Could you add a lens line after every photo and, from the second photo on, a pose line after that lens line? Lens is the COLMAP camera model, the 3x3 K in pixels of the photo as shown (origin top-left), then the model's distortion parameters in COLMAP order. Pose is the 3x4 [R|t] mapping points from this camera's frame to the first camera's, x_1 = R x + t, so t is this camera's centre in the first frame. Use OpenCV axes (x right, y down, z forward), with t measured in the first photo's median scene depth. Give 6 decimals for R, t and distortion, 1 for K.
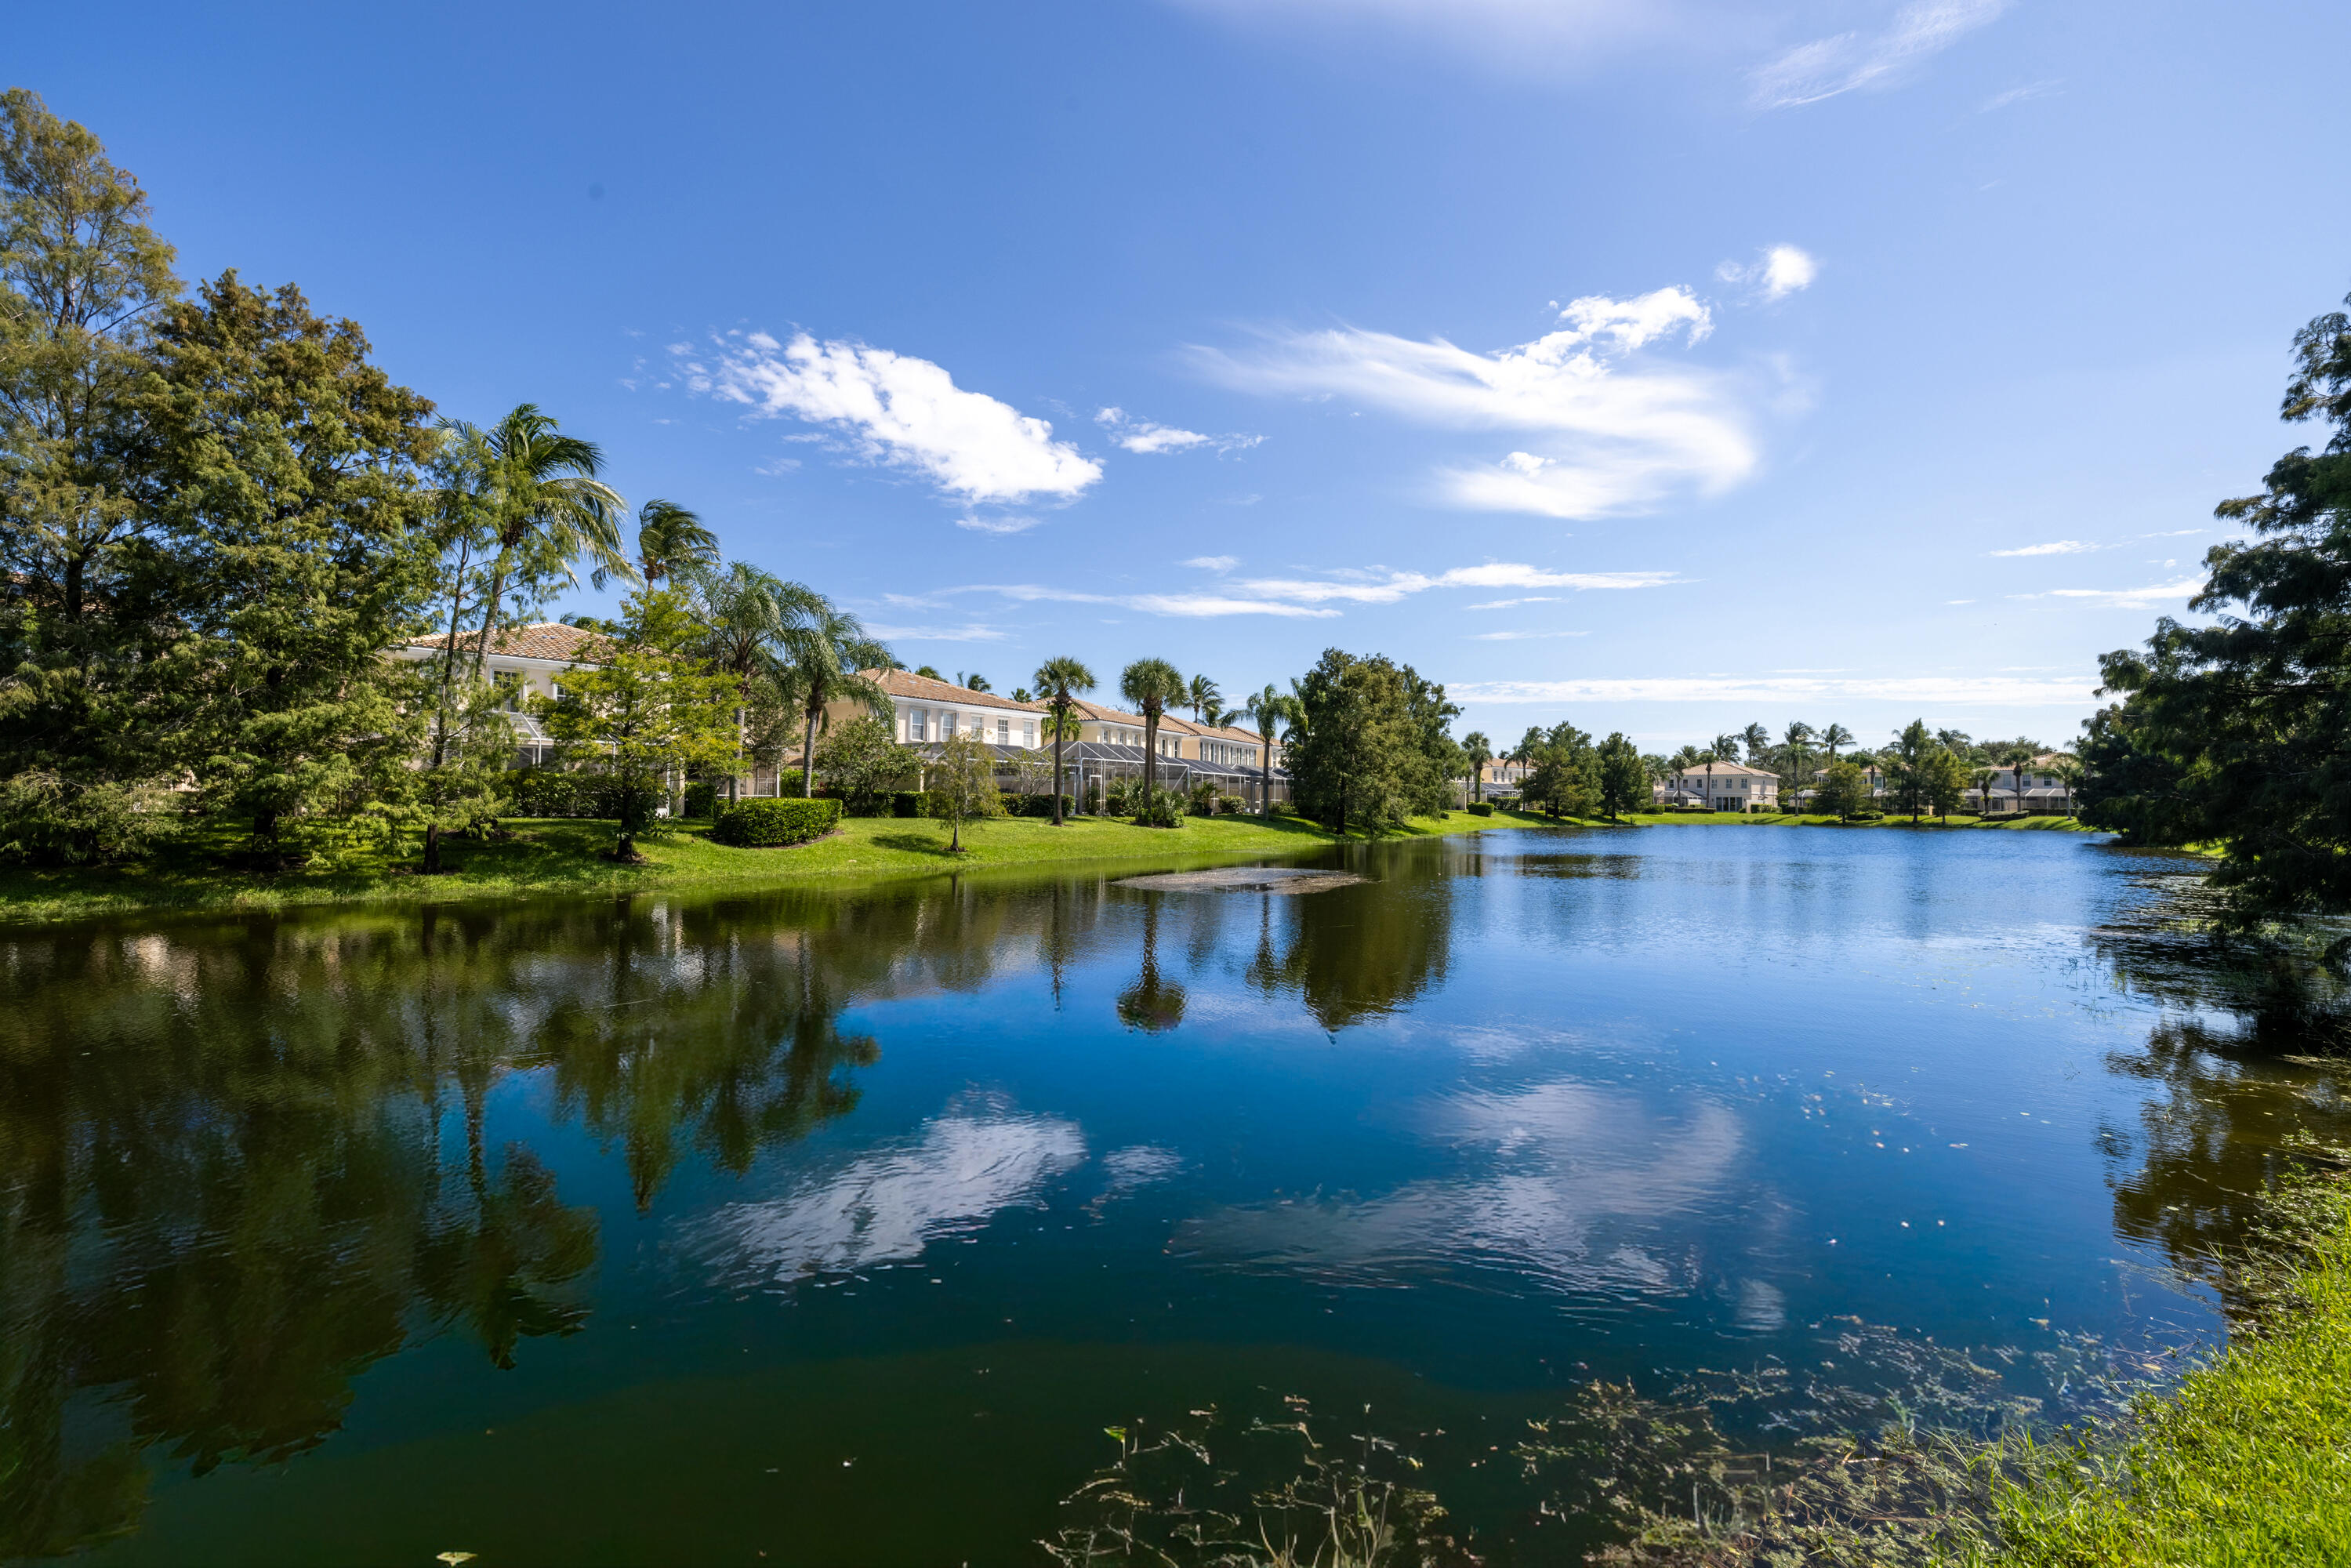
lens RADIAL K [[989.5, 0, 1169.6], [0, 989.5, 769.7], [0, 0, 1]] dist [0.000643, 0.000786]
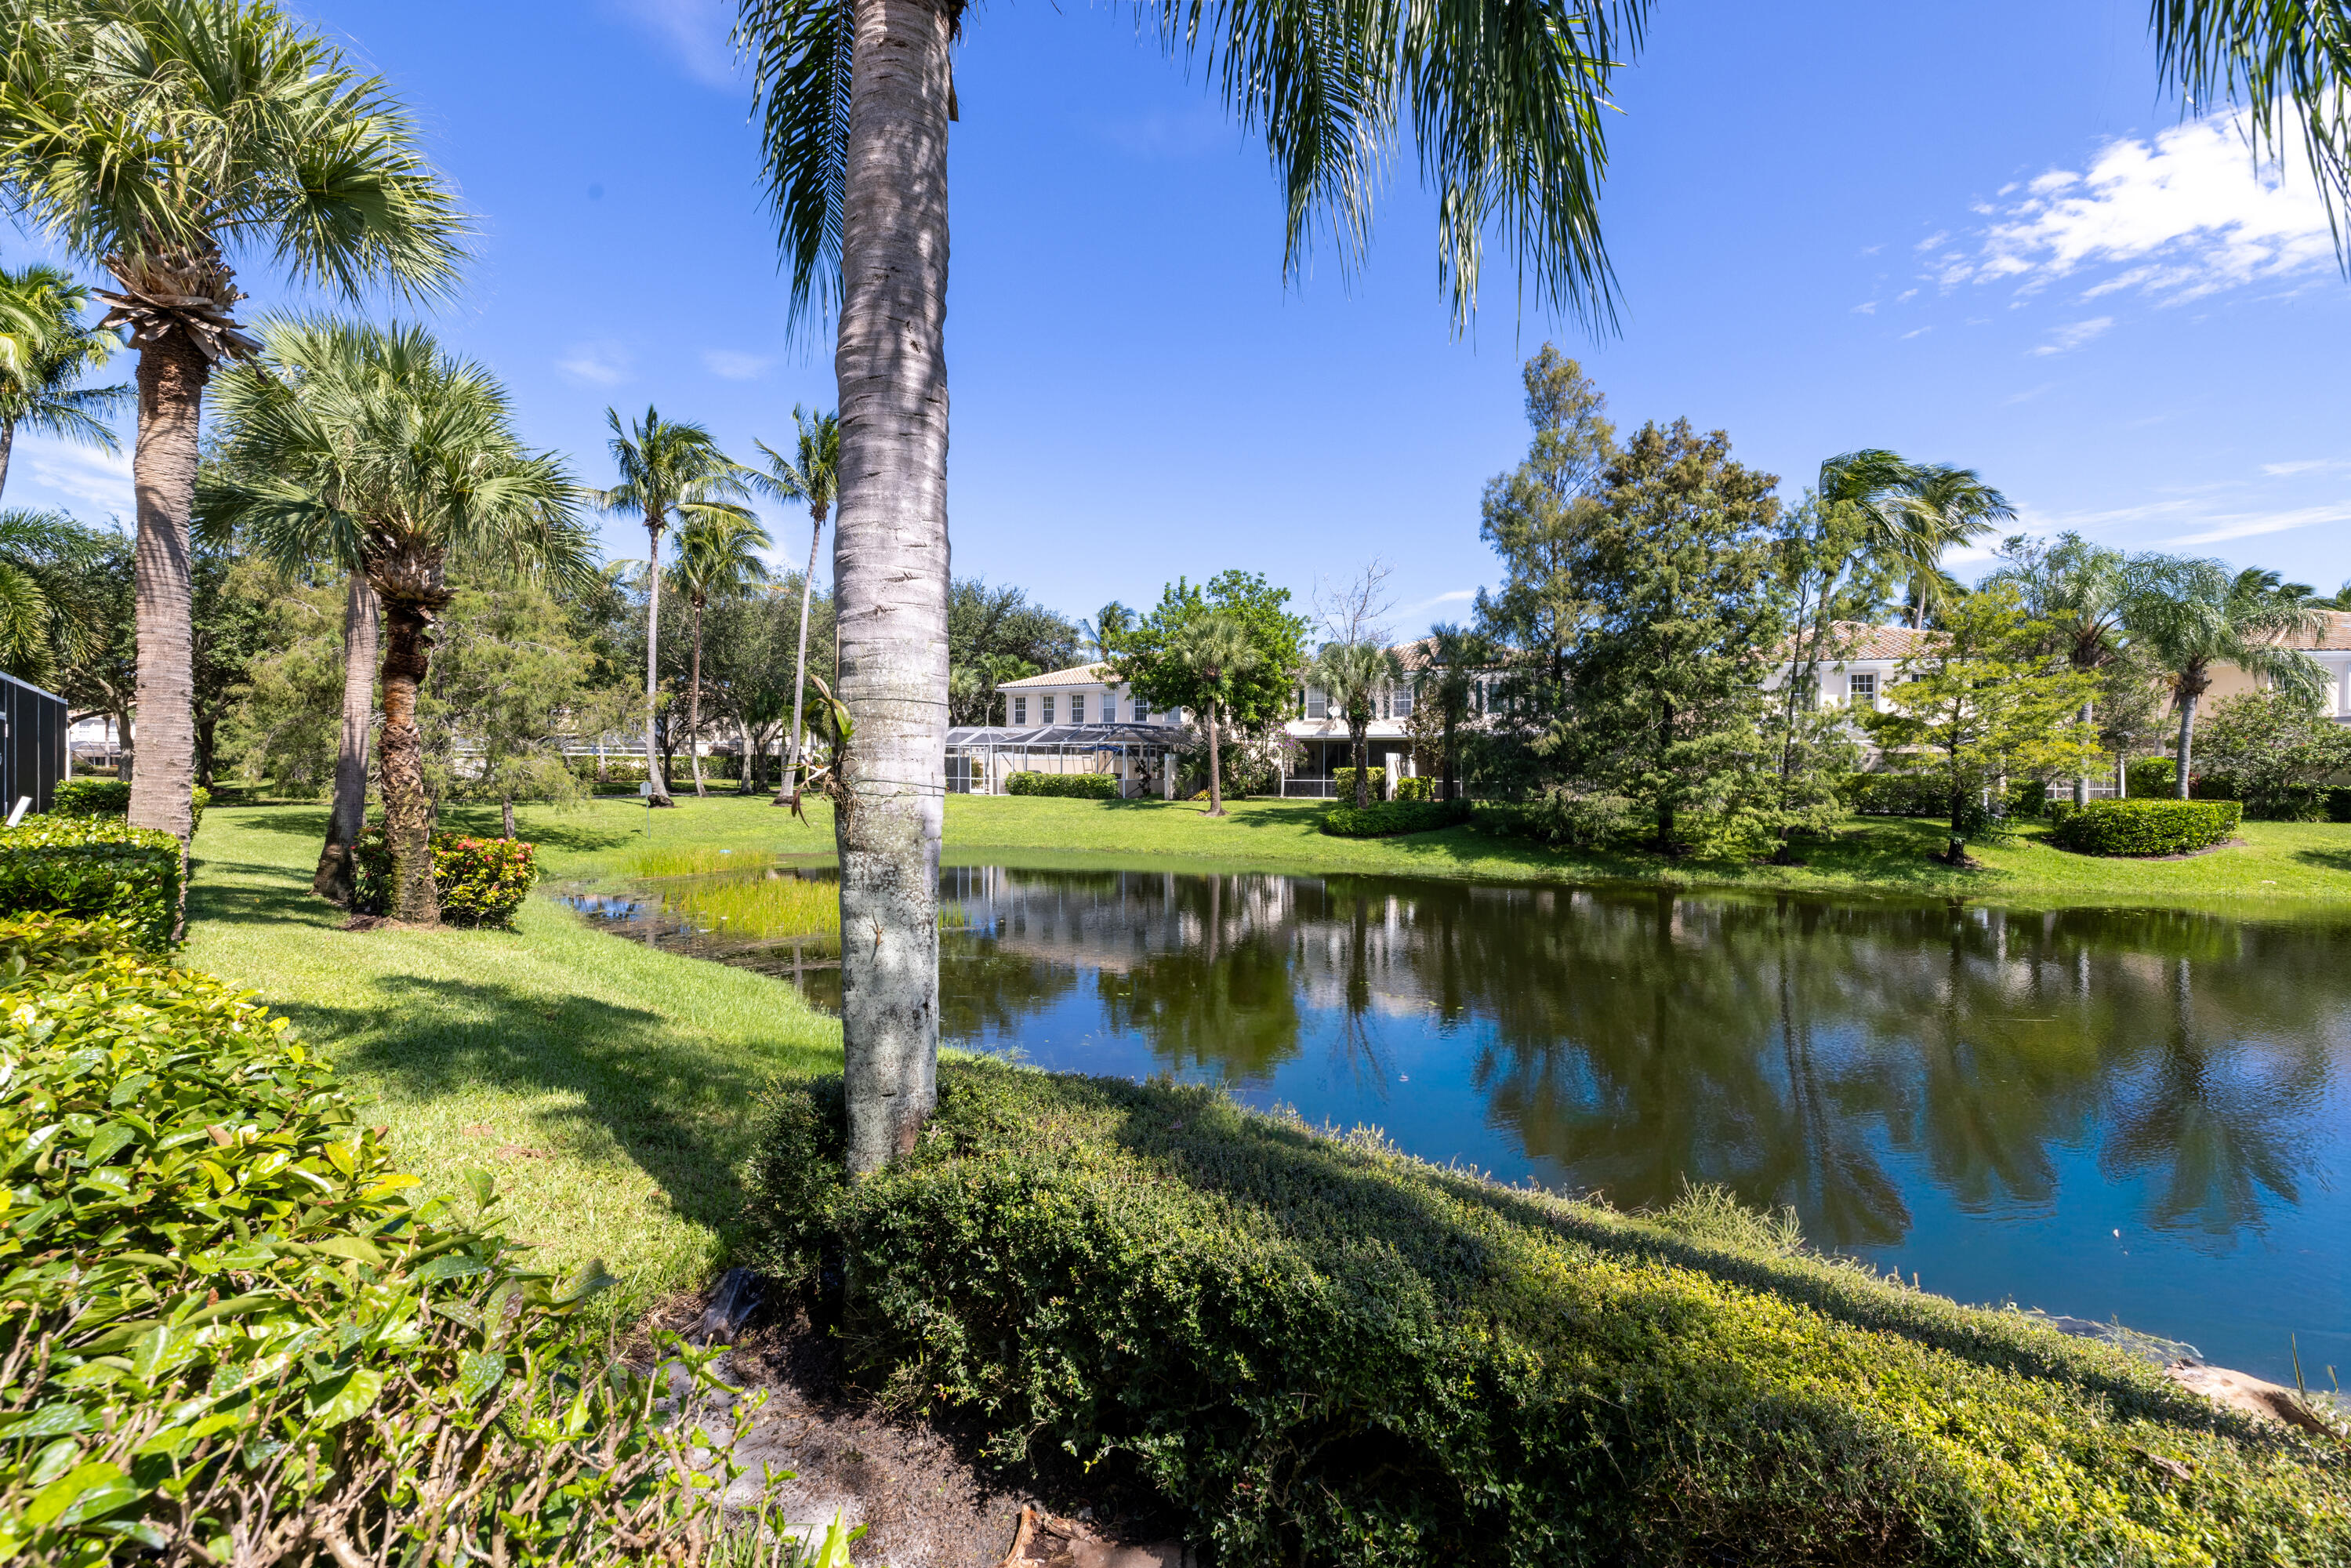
lens RADIAL K [[989.5, 0, 1169.6], [0, 989.5, 769.7], [0, 0, 1]] dist [0.000643, 0.000786]
pose [[0.446194, -0.002544, -0.894933, 0.001658], [0.031504, 0.999421, 0.012866, -0.024121], [0.894382, -0.033935, 0.446016, -0.099973]]
